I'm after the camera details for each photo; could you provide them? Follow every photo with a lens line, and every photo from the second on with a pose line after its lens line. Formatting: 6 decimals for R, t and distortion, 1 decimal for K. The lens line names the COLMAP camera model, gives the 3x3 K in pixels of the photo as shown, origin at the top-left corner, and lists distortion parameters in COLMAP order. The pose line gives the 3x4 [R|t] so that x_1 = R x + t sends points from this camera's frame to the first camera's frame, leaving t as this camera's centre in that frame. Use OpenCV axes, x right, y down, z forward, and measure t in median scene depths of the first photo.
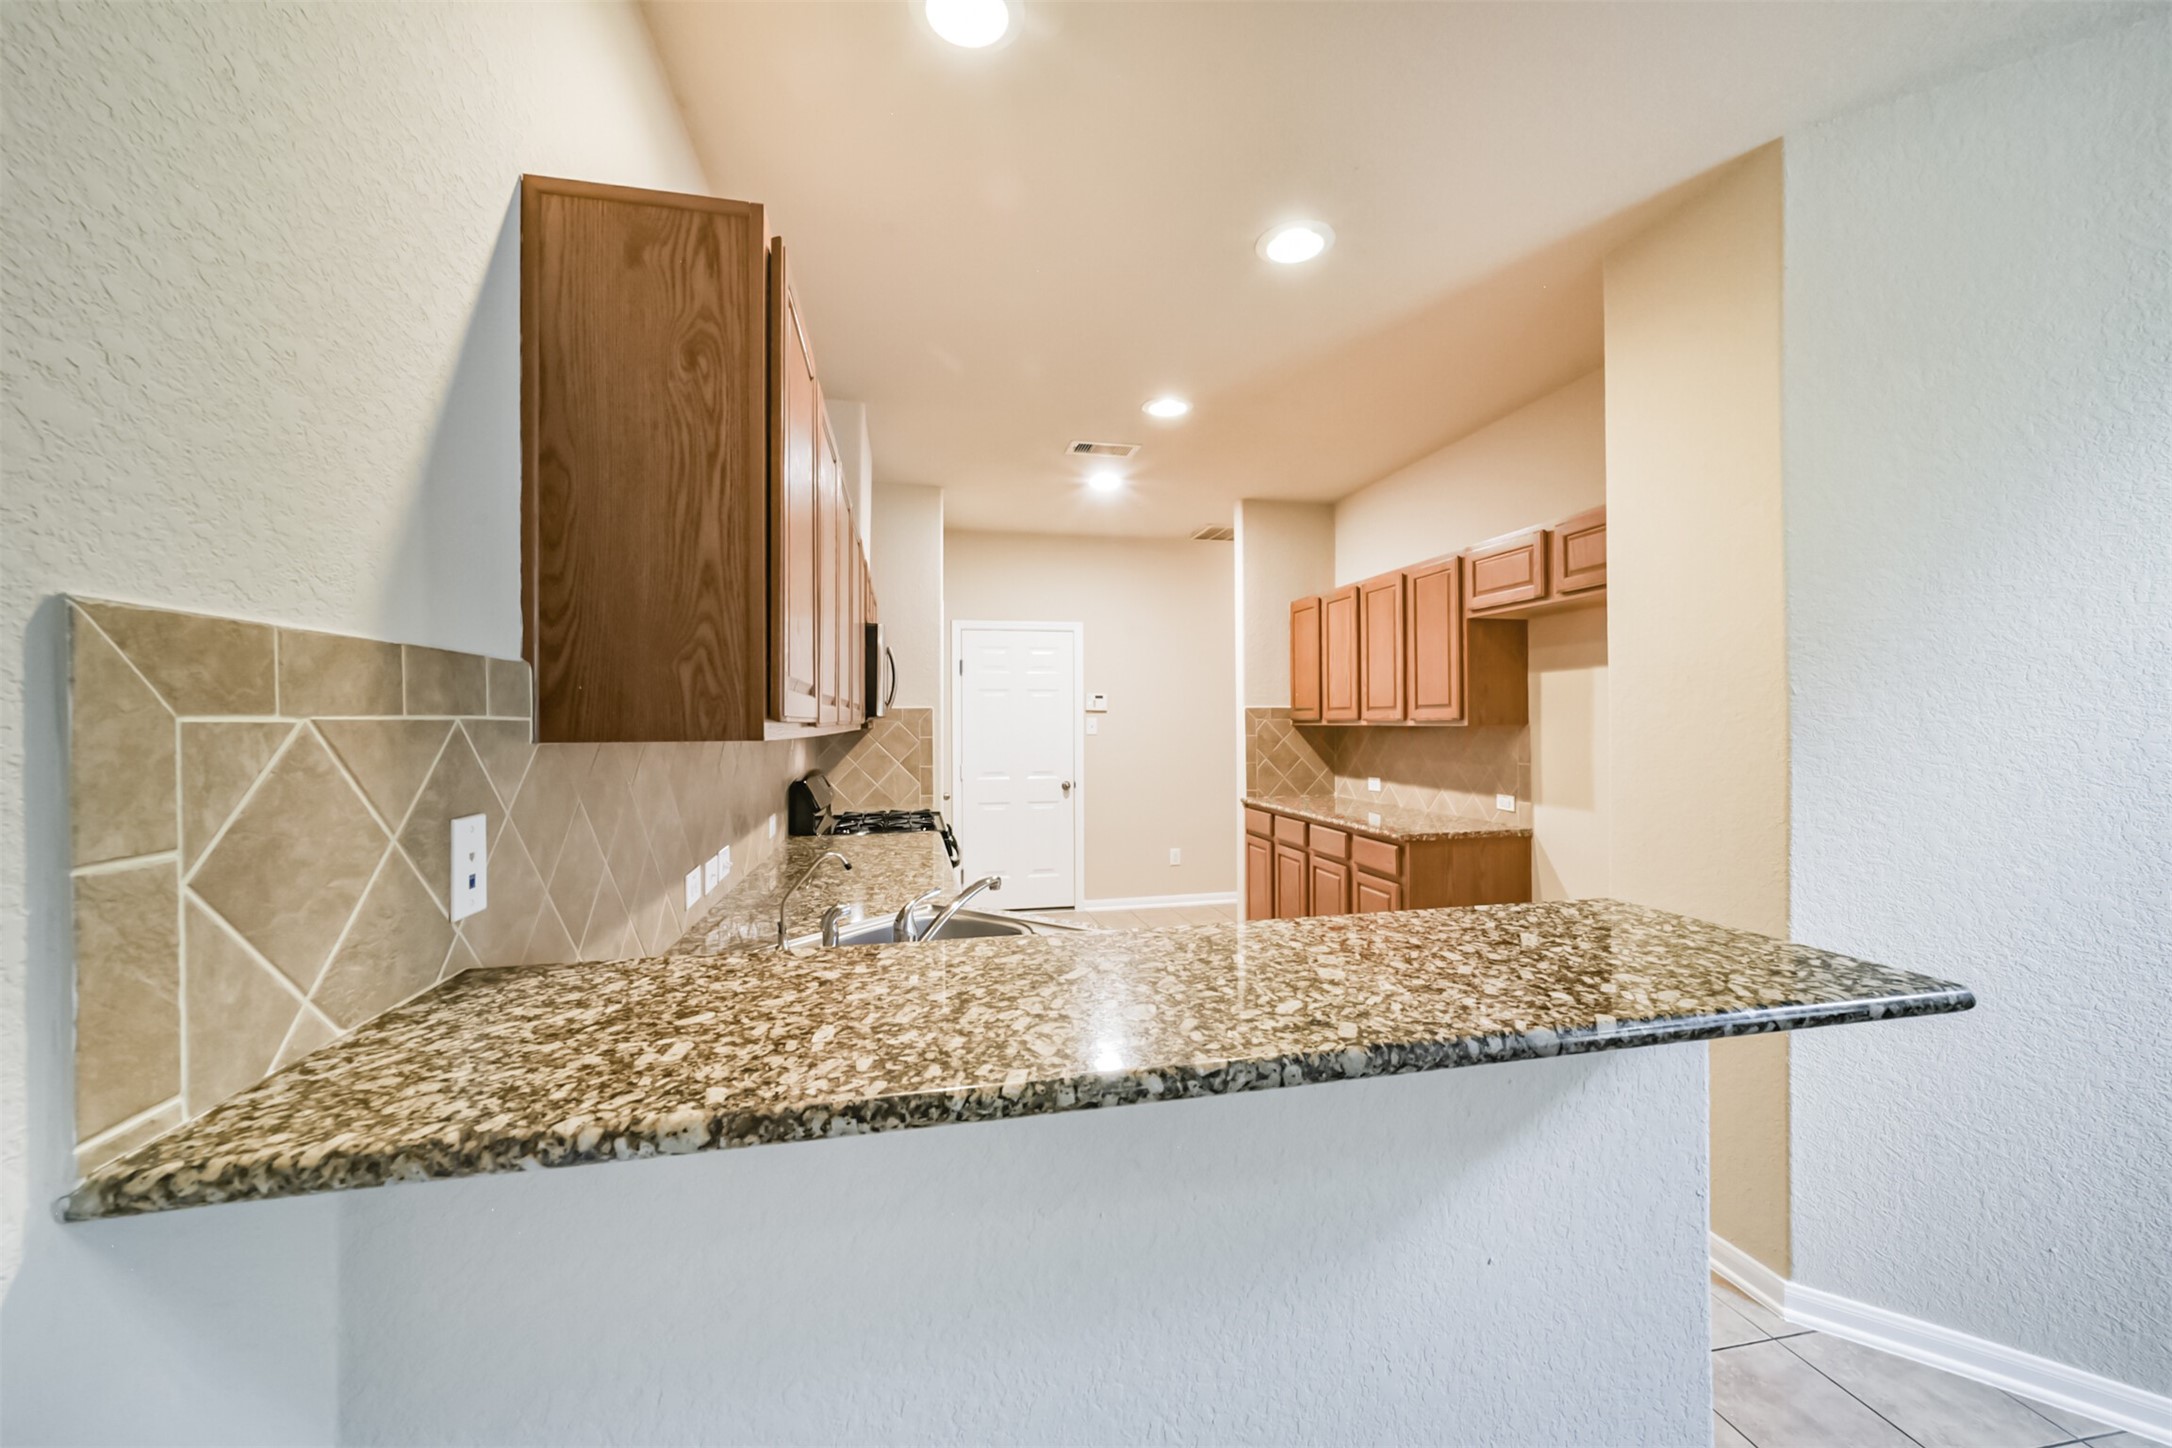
lens RADIAL K [[843.9, 0, 1094.2], [0, 843.9, 712.1], [0, 0, 1]] dist [-0.018347, 0.007065]
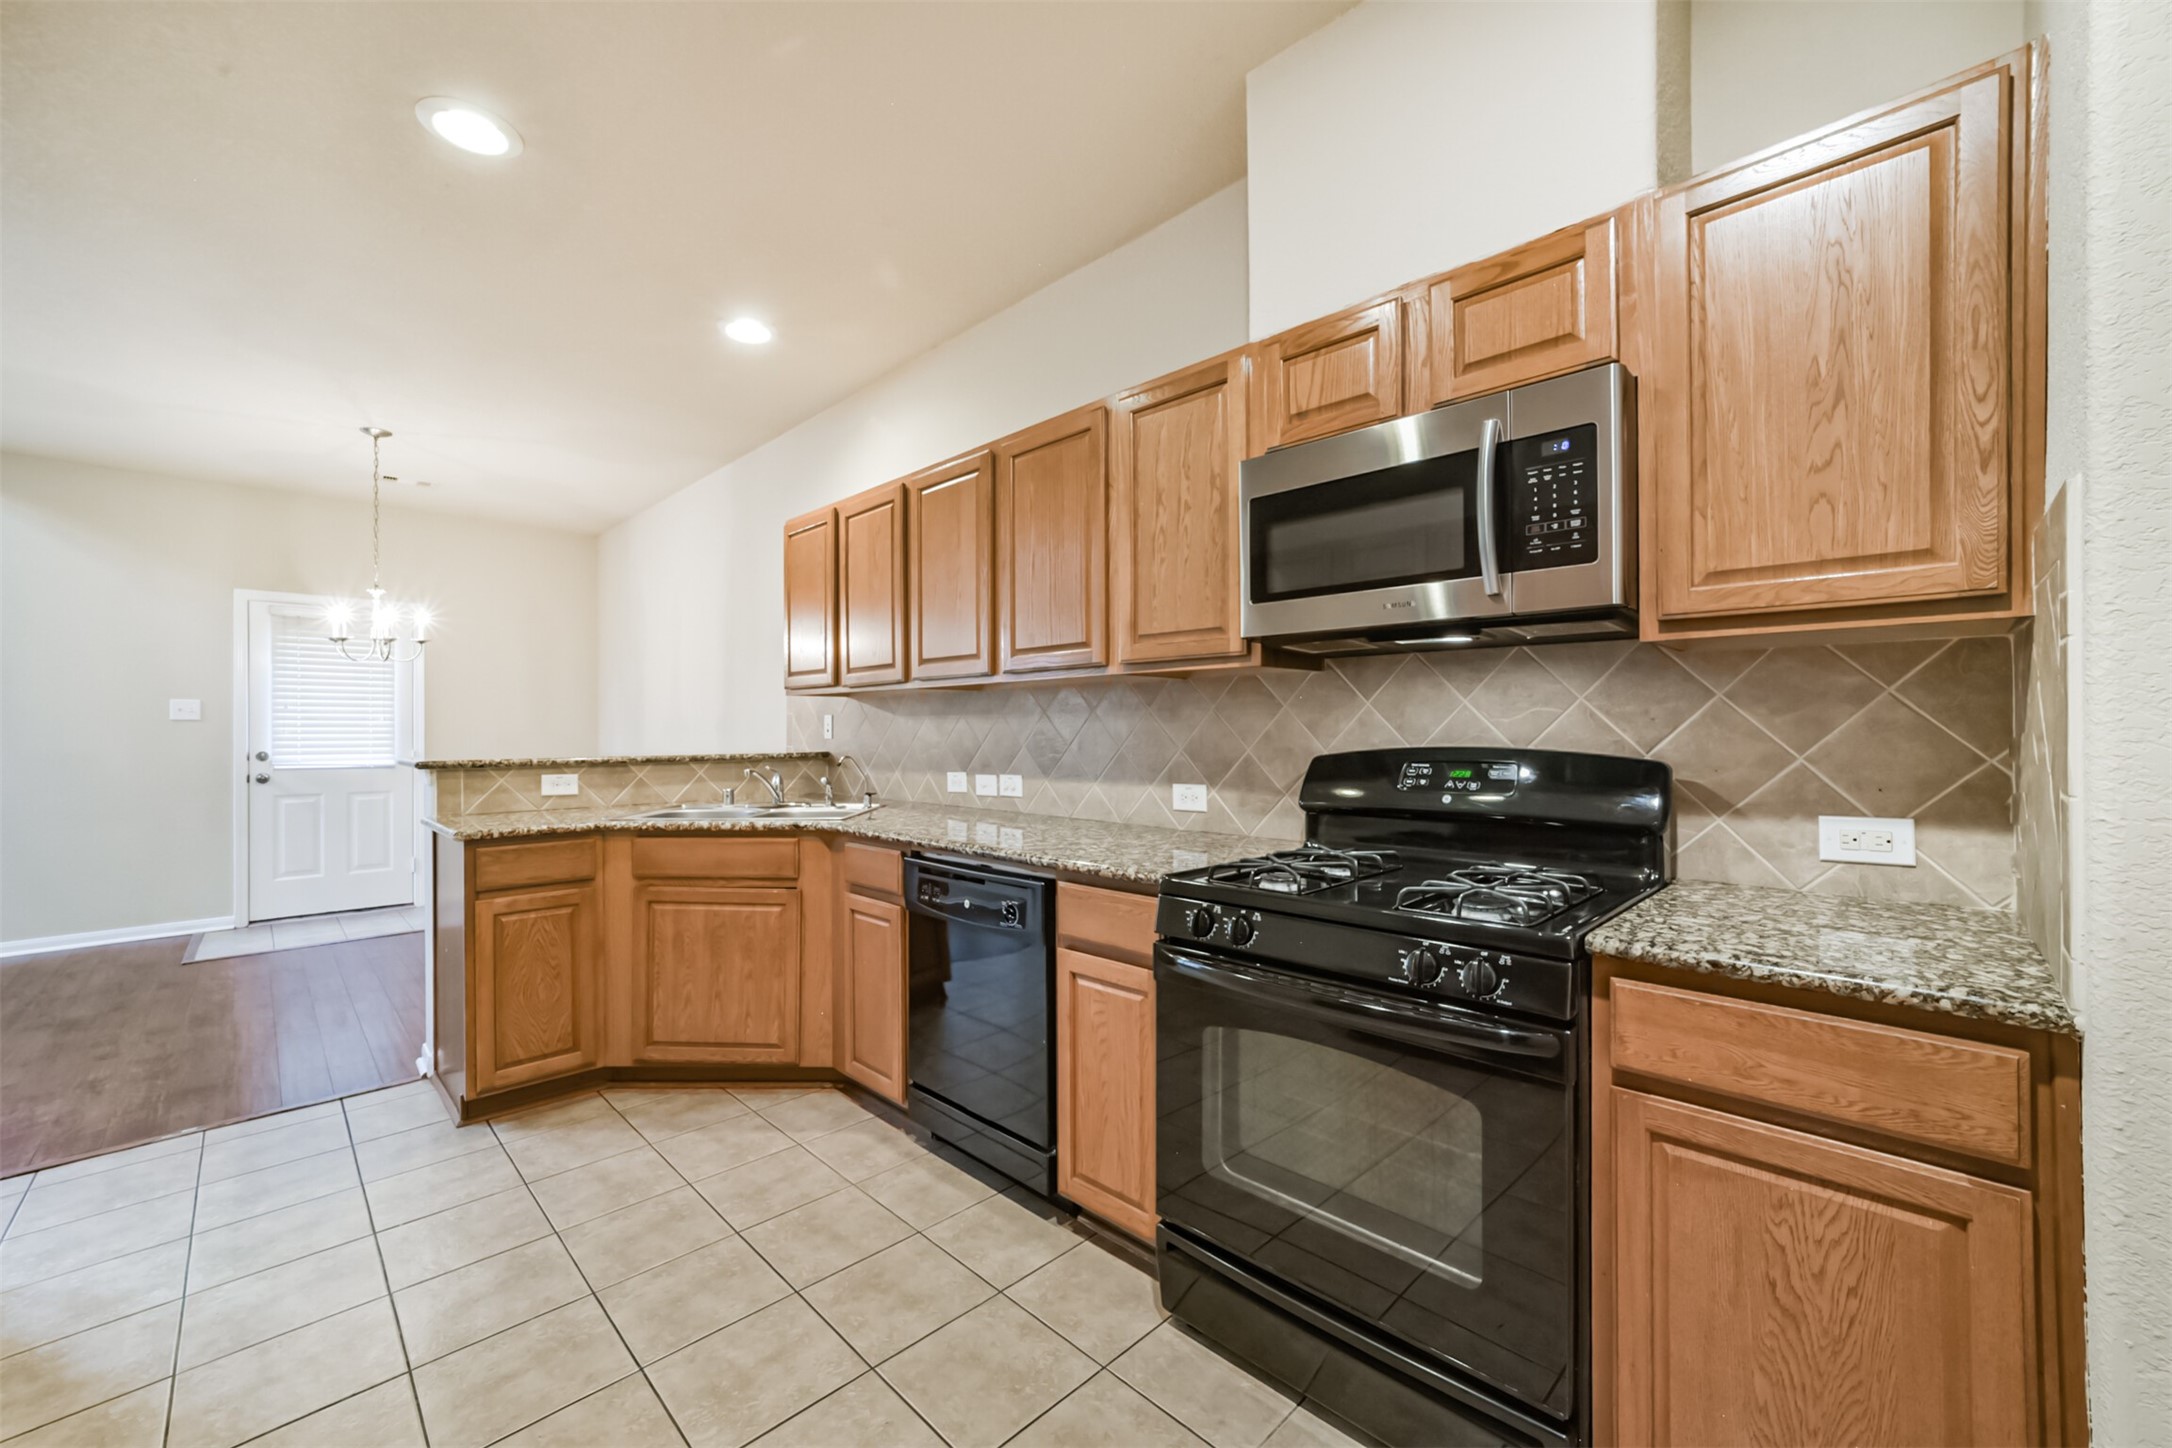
lens RADIAL K [[843.9, 0, 1092.5], [0, 843.9, 729.1], [0, 0, 1]] dist [-0.018347, 0.007065]
pose [[-0.839182, 0.006027, -0.543817, 0.114092], [0.012364, 0.999892, -0.007999, 0.065061], [0.543710, -0.013436, -0.839166, 1.397491]]
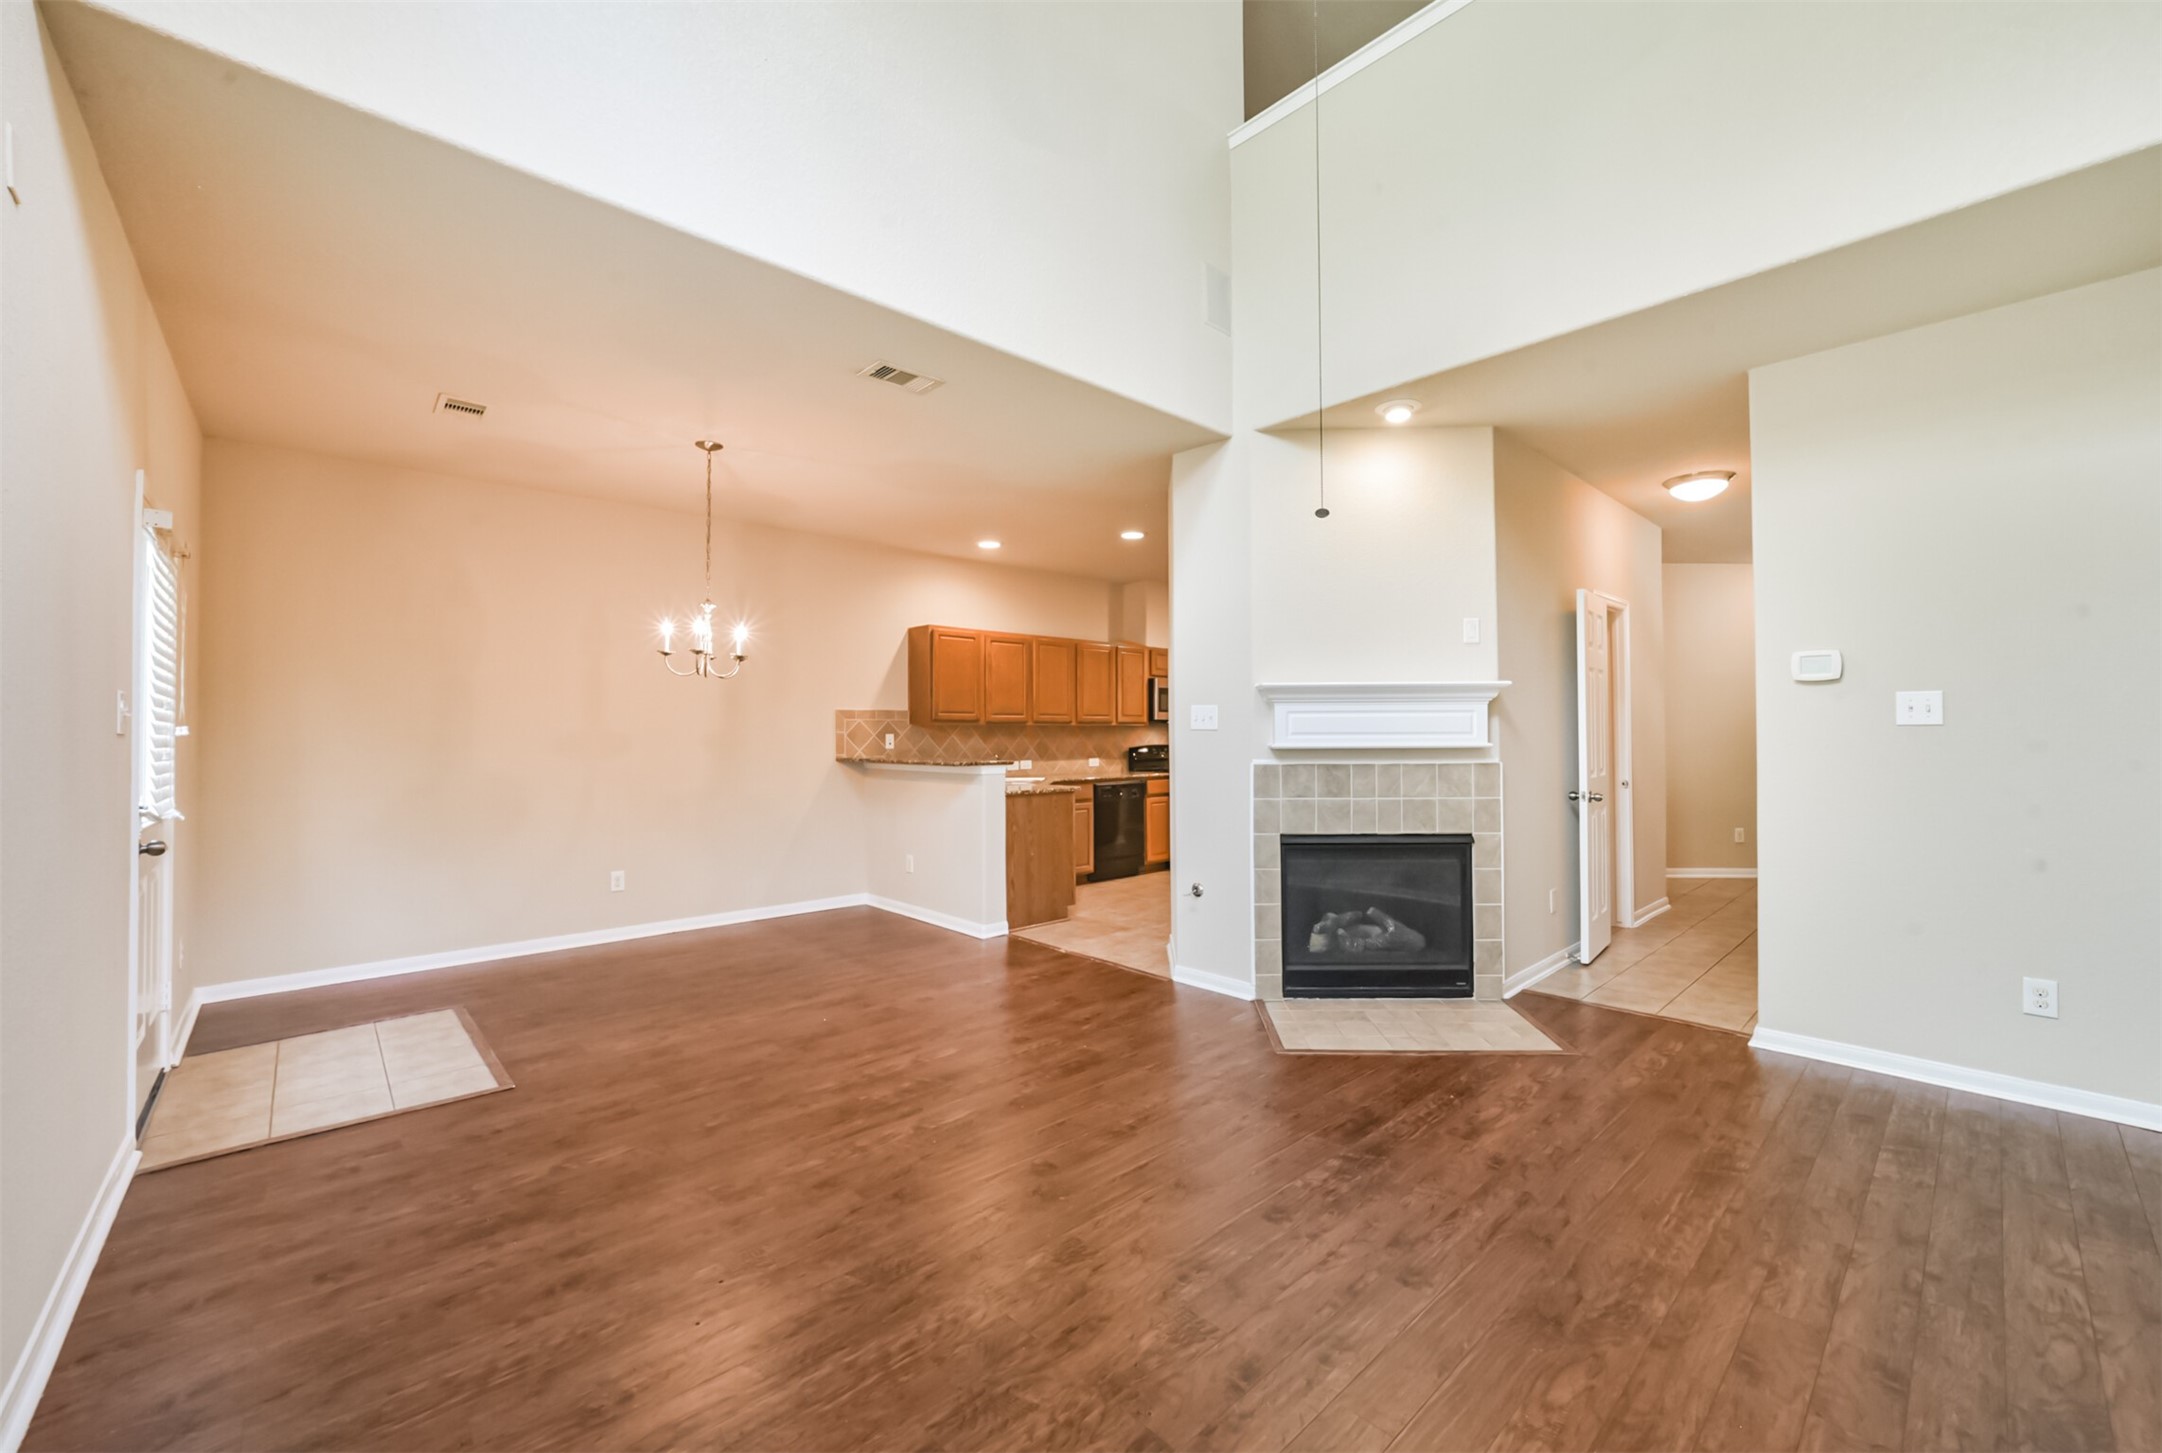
lens RADIAL K [[840.0, 0, 1109.7], [0, 840.0, 715.5], [0, 0, 1]] dist [-0.018347, 0.007065]
pose [[0.530480, -0.009403, -0.847645, 1.588412], [0.007595, 0.999951, -0.006339, 0.007512], [0.847663, -0.003075, 0.530526, -0.292621]]
